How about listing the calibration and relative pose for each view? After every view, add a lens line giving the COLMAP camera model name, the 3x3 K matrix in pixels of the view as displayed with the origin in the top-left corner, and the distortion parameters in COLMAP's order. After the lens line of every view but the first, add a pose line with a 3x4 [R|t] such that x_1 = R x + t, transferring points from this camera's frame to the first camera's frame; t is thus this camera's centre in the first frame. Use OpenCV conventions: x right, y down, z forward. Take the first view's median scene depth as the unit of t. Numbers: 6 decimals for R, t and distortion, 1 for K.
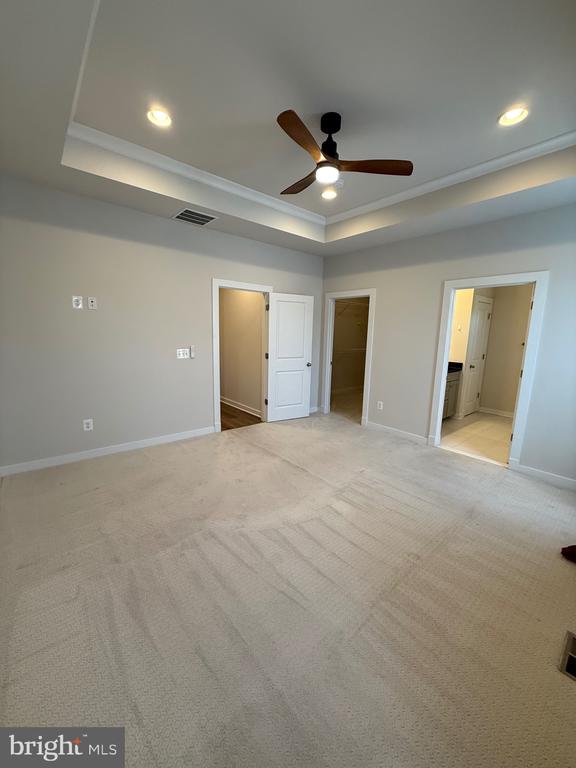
lens RADIAL K [[306.0, 0, 286.9], [0, 306.0, 382.1], [0, 0, 1]] dist [0.005865, -0.002227]
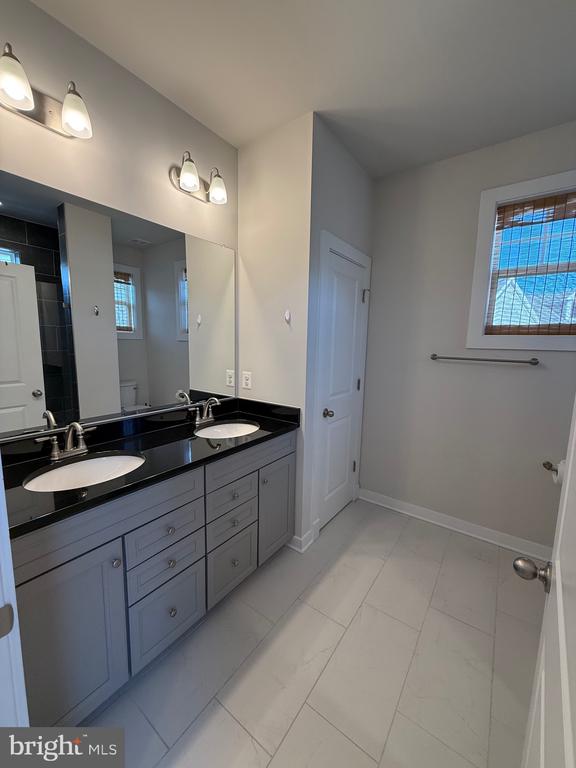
lens RADIAL K [[306.0, 0, 288.2], [0, 306.0, 385.1], [0, 0, 1]] dist [0.005865, -0.002227]
pose [[0.970985, -0.035725, 0.236456, 0.458462], [0.041637, 0.998932, -0.020055, -0.082150], [-0.235486, 0.029319, 0.971435, 0.617916]]
